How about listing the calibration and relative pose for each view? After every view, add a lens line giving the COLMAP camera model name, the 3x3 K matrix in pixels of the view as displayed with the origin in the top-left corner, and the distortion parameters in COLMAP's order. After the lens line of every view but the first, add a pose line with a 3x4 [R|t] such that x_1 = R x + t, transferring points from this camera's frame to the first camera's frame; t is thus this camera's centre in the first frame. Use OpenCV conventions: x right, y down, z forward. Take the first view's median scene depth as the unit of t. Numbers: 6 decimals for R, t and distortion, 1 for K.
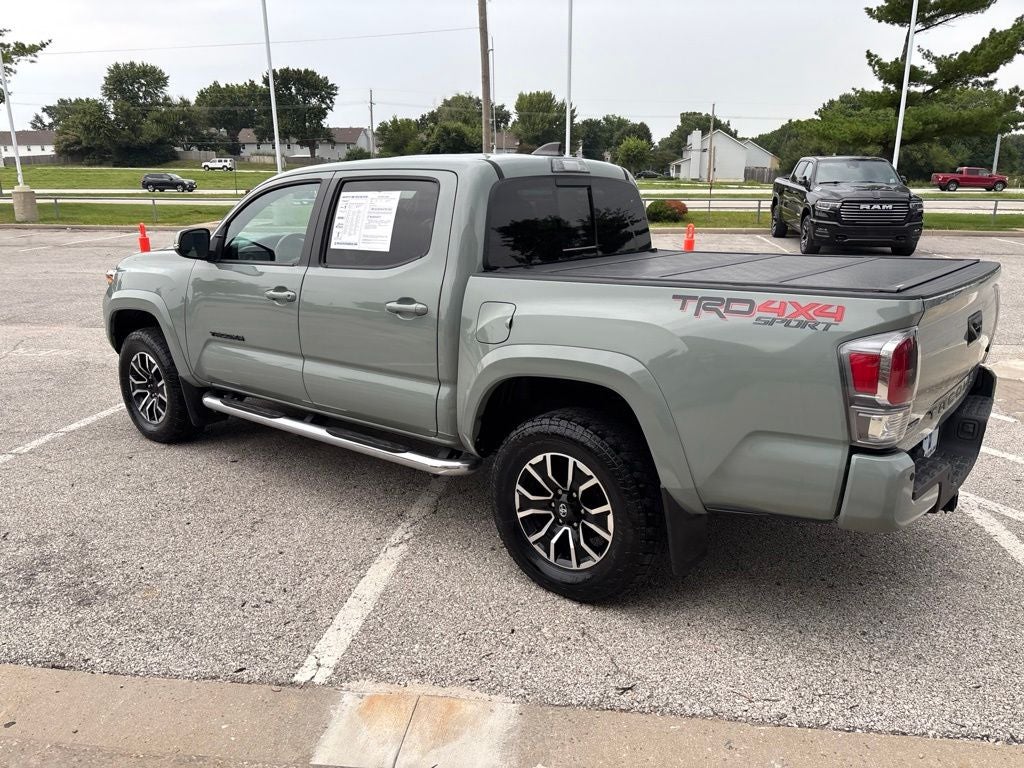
lens RADIAL K [[775.8, 0, 508.3], [0, 775.8, 389.6], [0, 0, 1]] dist [0.049197, -0.059405]
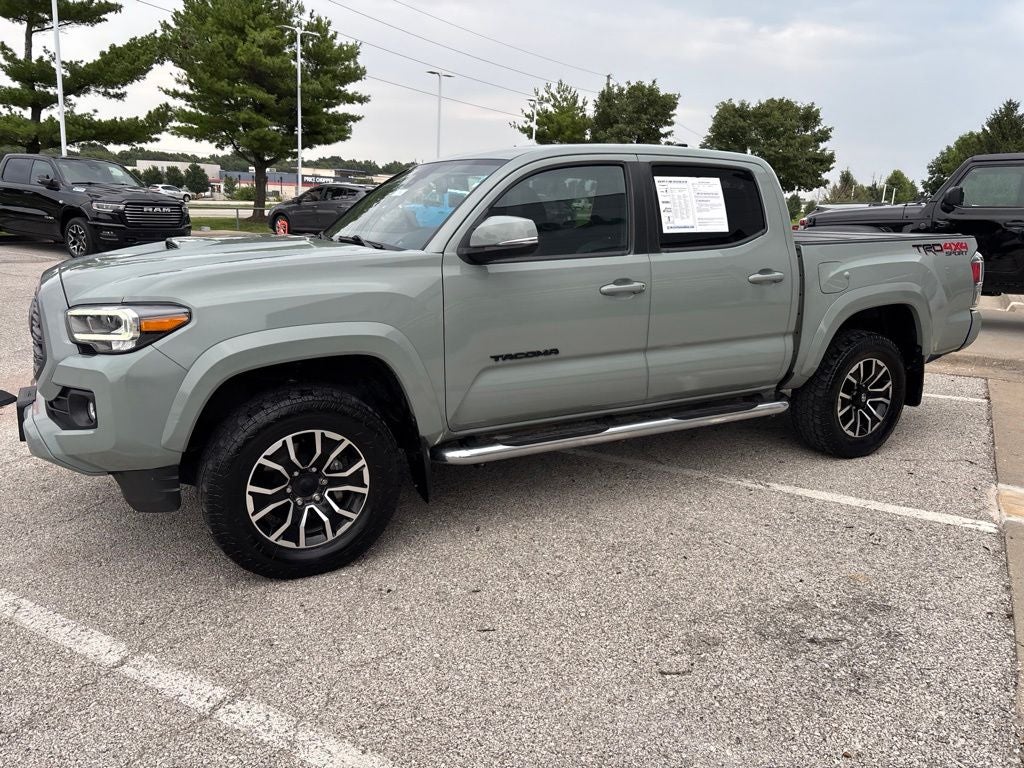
lens RADIAL K [[775.8, 0, 508.1], [0, 775.8, 378.3], [0, 0, 1]] dist [0.049197, -0.059405]
pose [[0.372566, -0.191383, 0.908057, -1.106702], [0.213339, 0.969959, 0.116899, -0.144537], [-0.903151, 0.150171, 0.402203, 0.729734]]
